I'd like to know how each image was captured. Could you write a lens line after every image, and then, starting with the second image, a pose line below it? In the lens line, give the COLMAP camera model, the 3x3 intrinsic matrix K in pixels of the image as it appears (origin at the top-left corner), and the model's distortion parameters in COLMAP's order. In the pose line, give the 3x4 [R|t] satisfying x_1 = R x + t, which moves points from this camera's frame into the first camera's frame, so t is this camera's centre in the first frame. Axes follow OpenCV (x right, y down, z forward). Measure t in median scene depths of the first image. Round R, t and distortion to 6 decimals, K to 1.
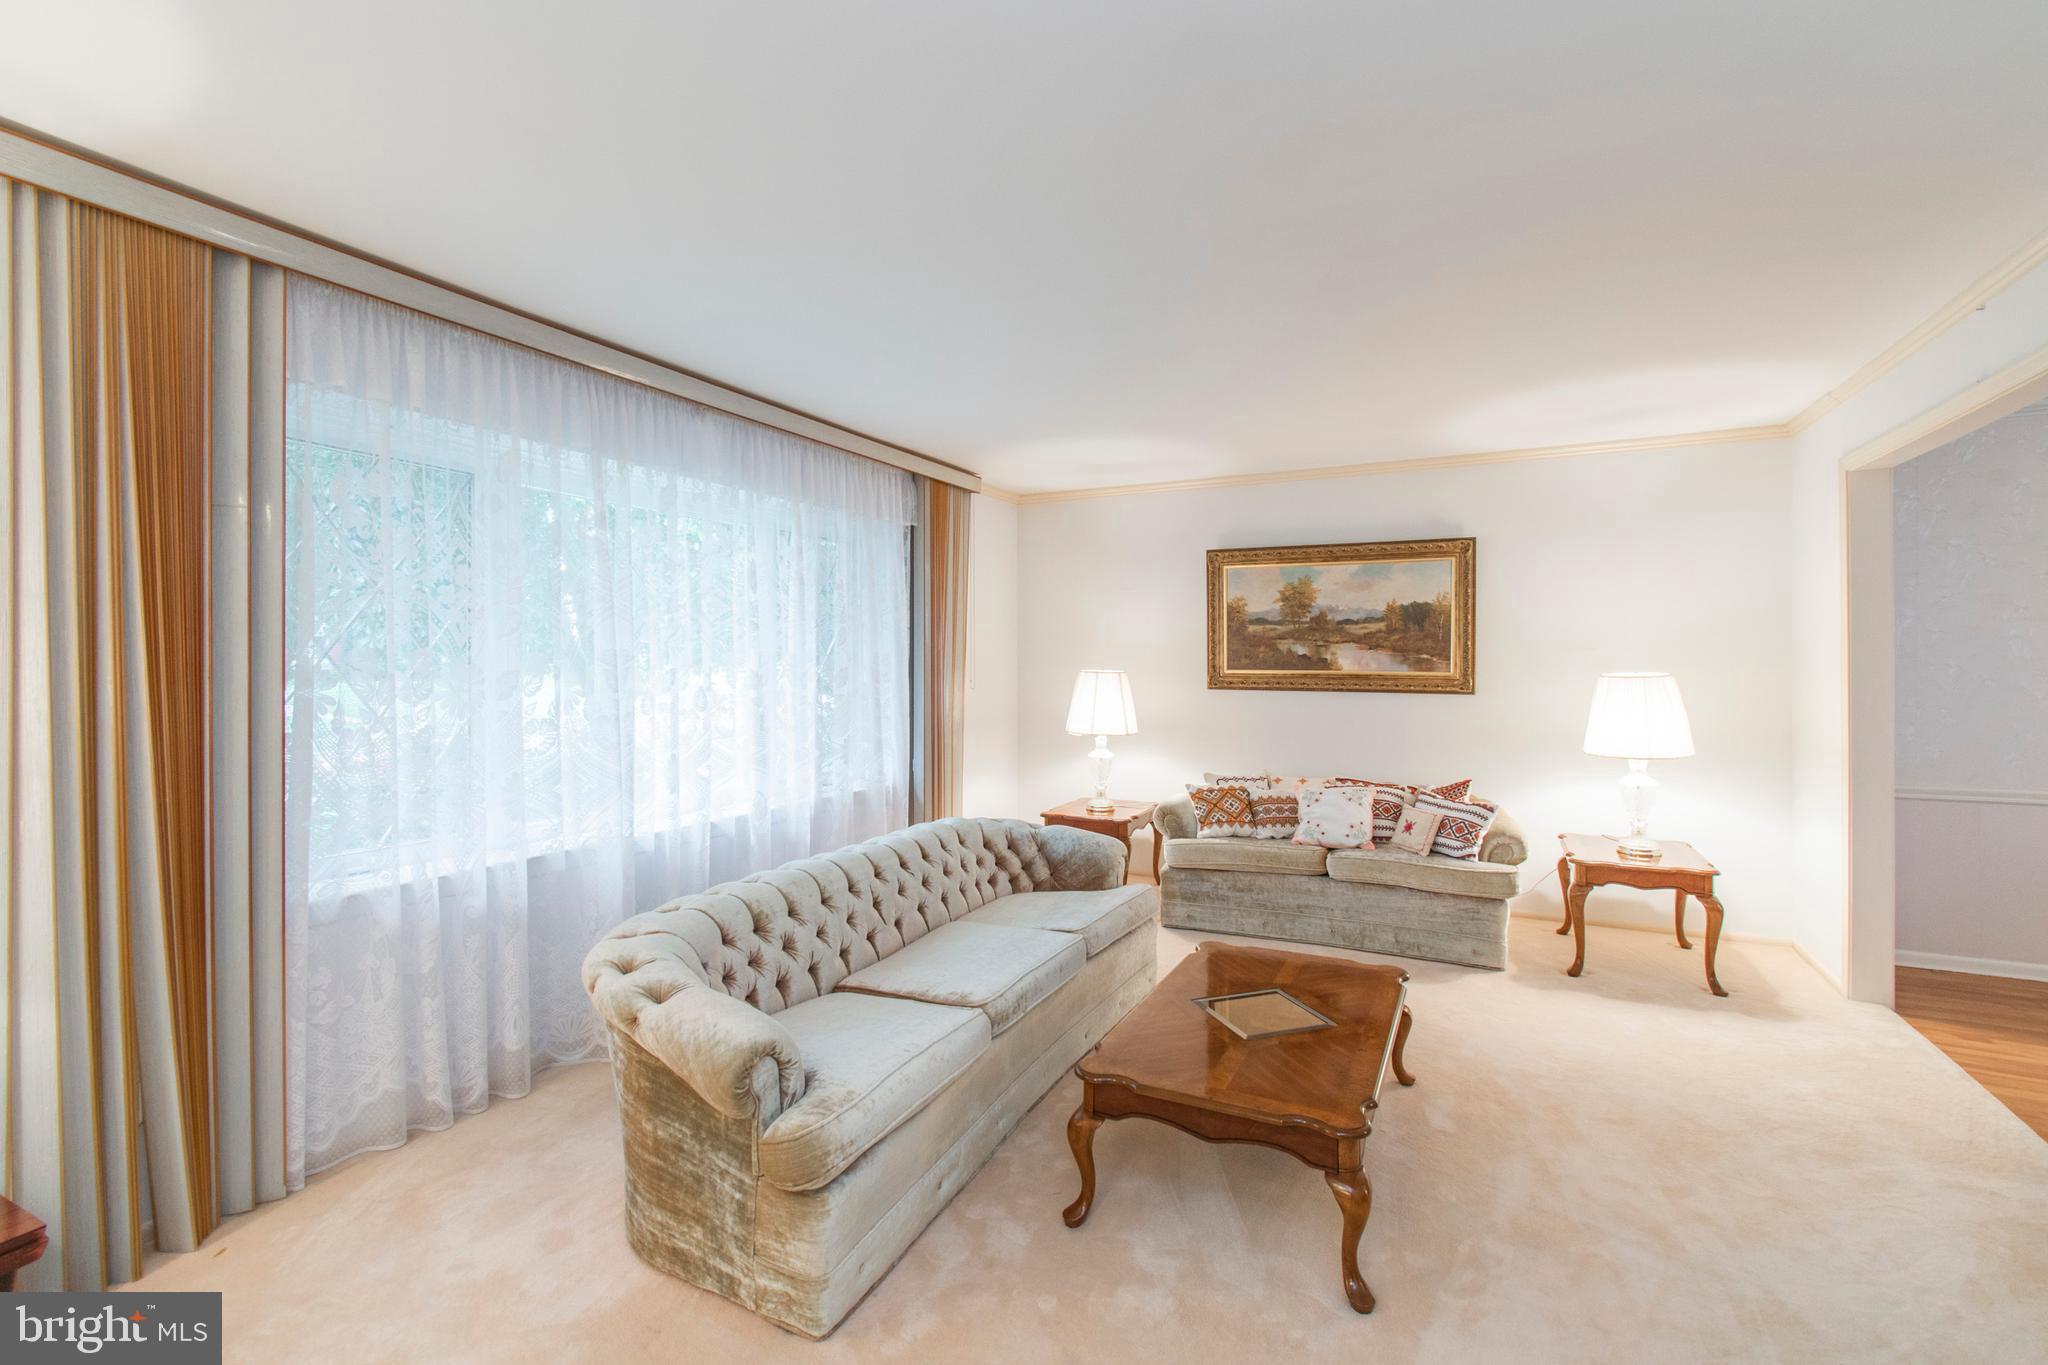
lens RADIAL K [[923.9, 0, 1043.5], [0, 923.9, 680.6], [0, 0, 1]] dist [0.001269, -0.000167]
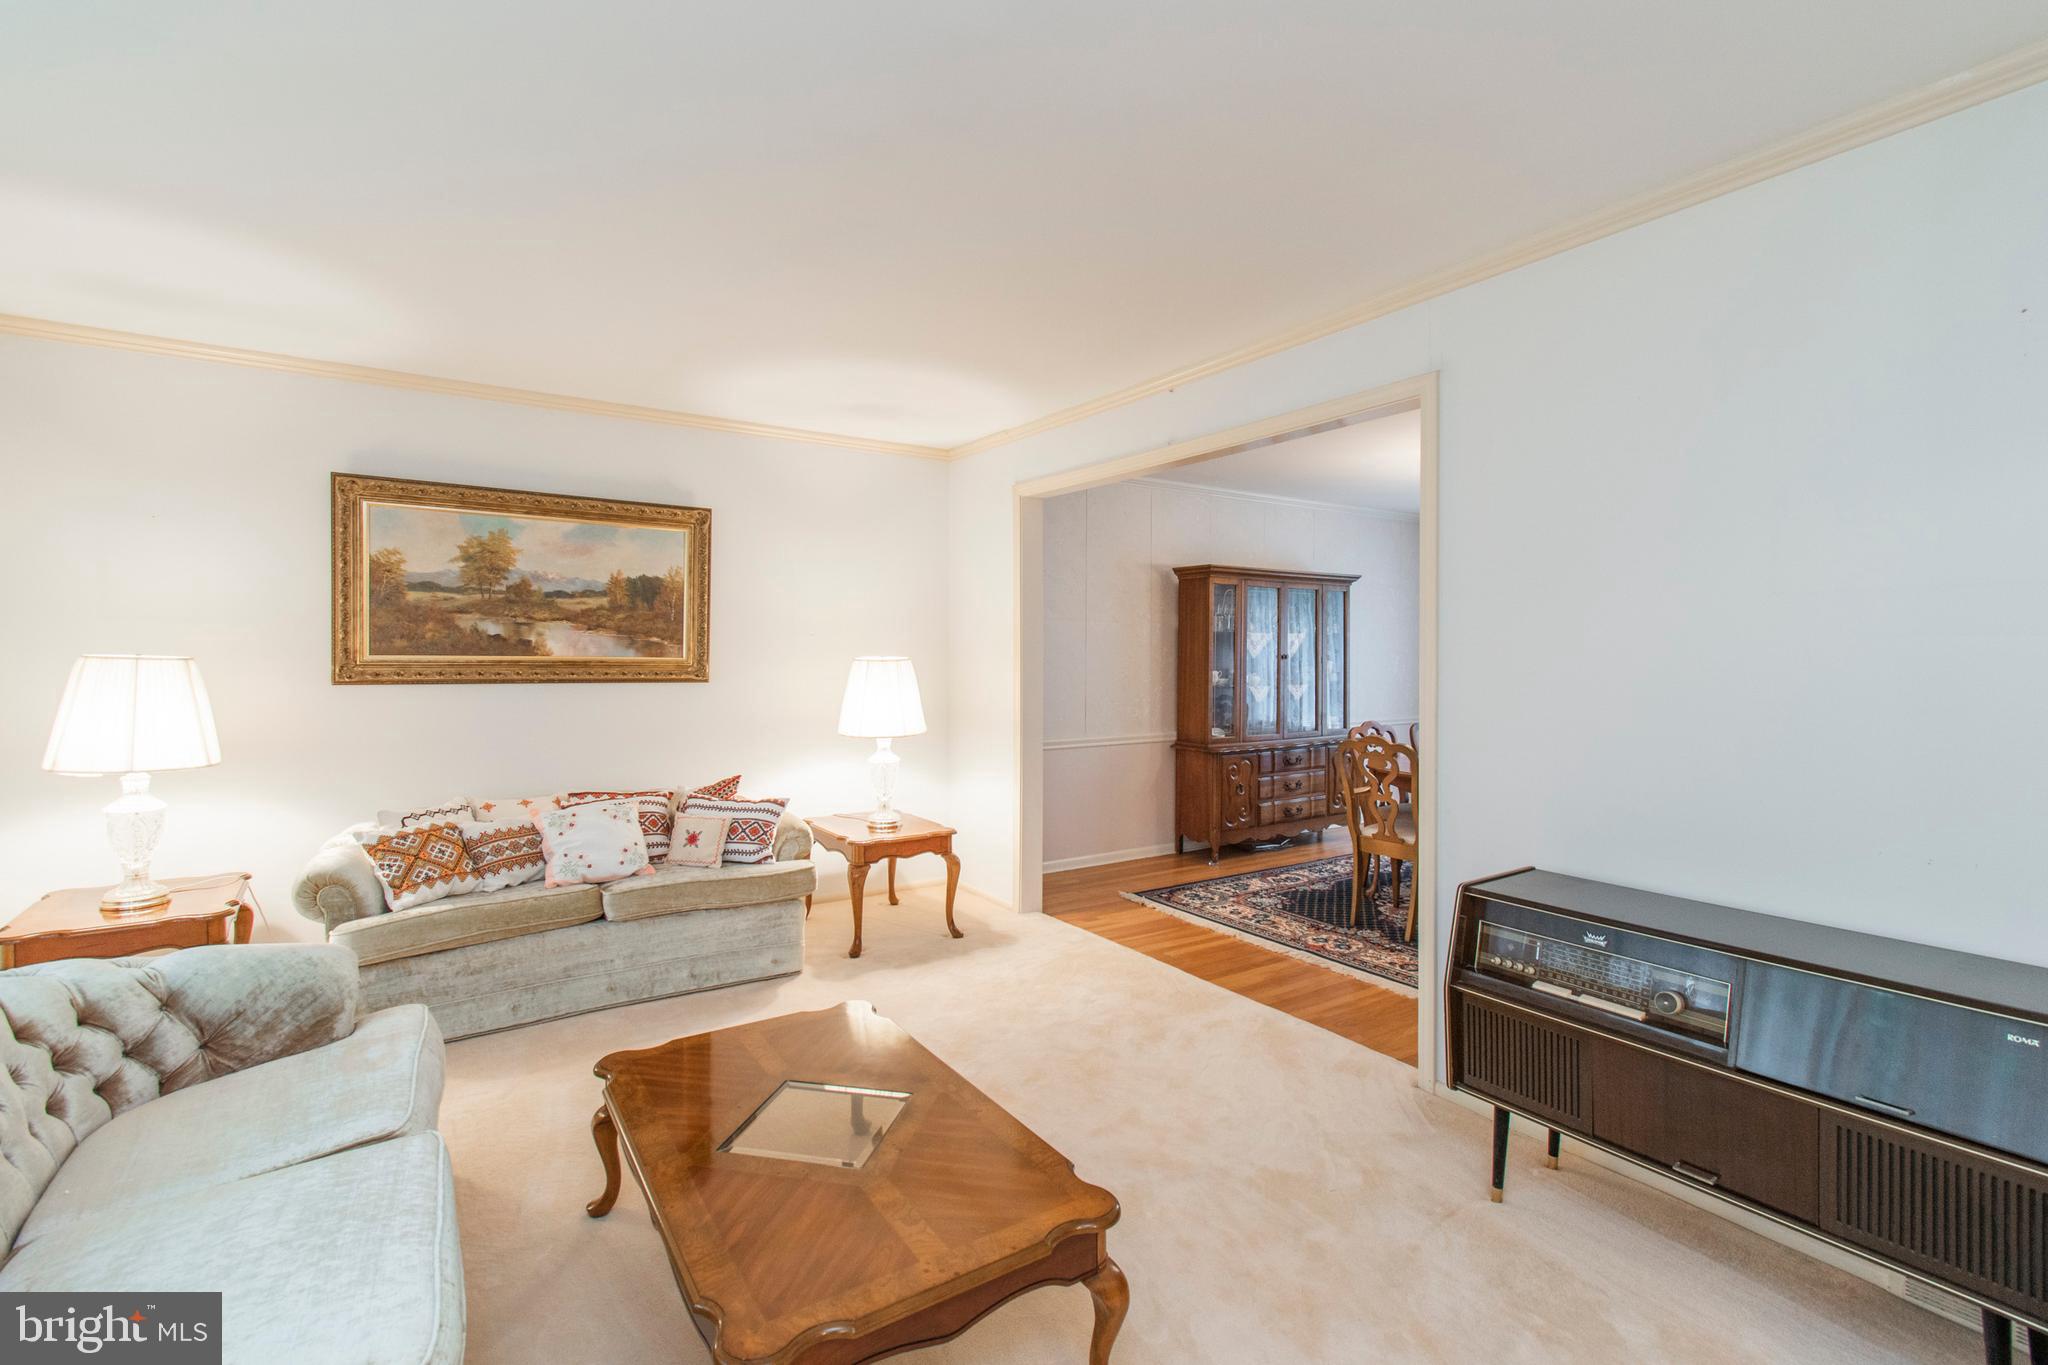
lens RADIAL K [[923.9, 0, 1025.9], [0, 923.9, 676.3], [0, 0, 1]] dist [0.001269, -0.000167]
pose [[0.495532, -0.018385, 0.868395, -0.177453], [0.015006, 0.999808, 0.012604, 0.002787], [-0.868460, 0.006786, 0.495713, 0.291271]]
